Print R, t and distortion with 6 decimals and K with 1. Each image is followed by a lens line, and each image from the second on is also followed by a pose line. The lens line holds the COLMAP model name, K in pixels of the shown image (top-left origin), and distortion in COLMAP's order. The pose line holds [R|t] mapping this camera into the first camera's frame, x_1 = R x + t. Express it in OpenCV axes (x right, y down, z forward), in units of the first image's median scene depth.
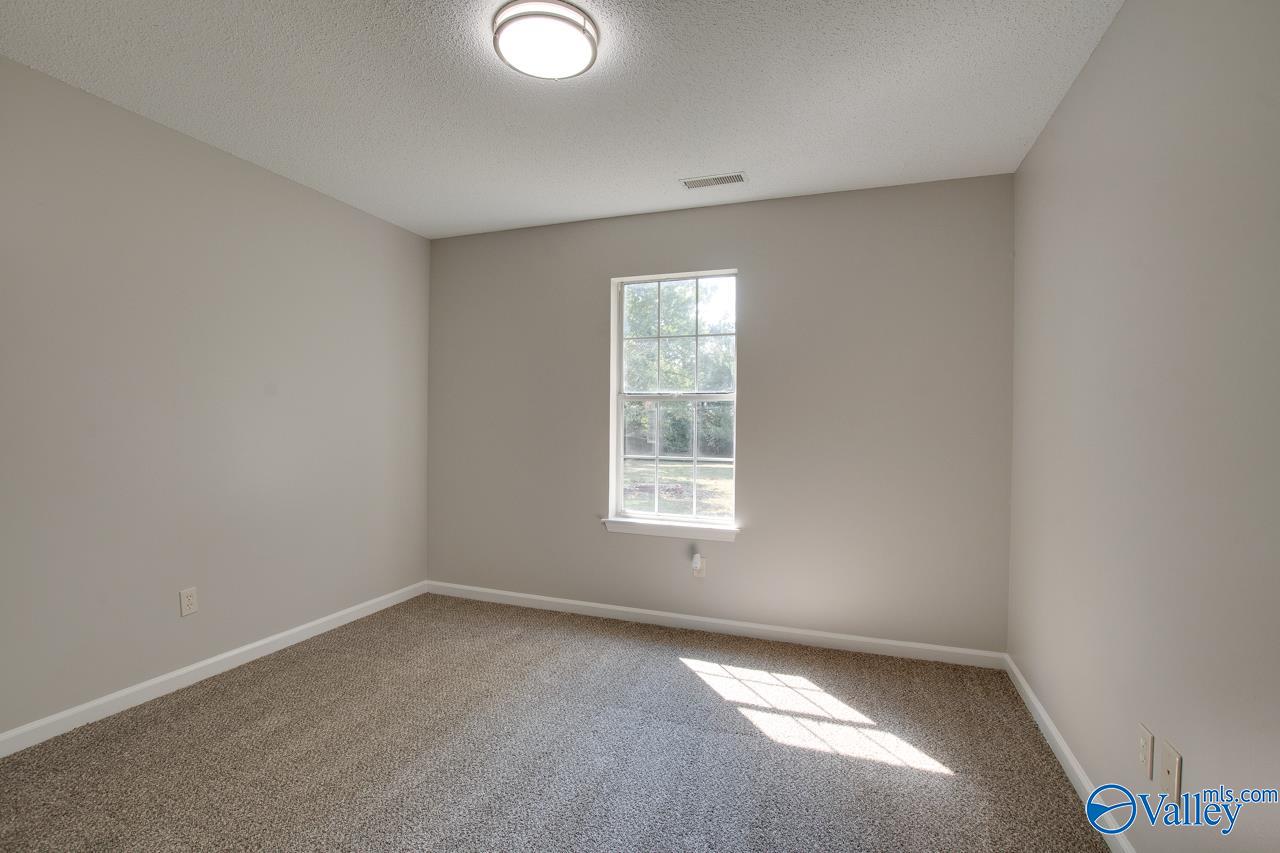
lens RADIAL K [[585.1, 0, 641.9], [0, 585.1, 428.0], [0, 0, 1]] dist [-0.032639, 0.004755]
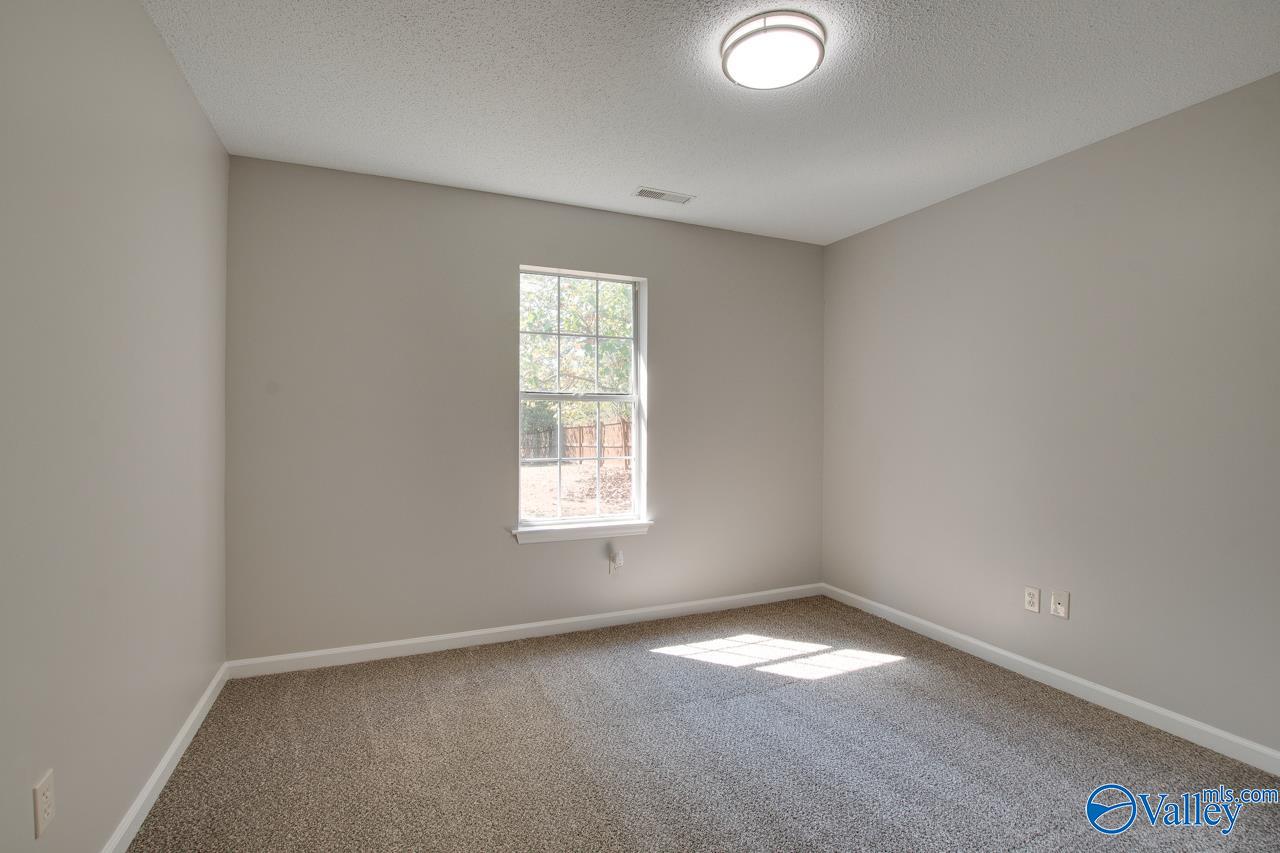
lens RADIAL K [[585.1, 0, 641.4], [0, 585.1, 426.7], [0, 0, 1]] dist [-0.032639, 0.004755]
pose [[0.725162, -0.017599, 0.688353, -0.660971], [0.014662, 0.999841, 0.010116, -0.013898], [-0.688422, 0.002757, 0.725305, 0.260923]]
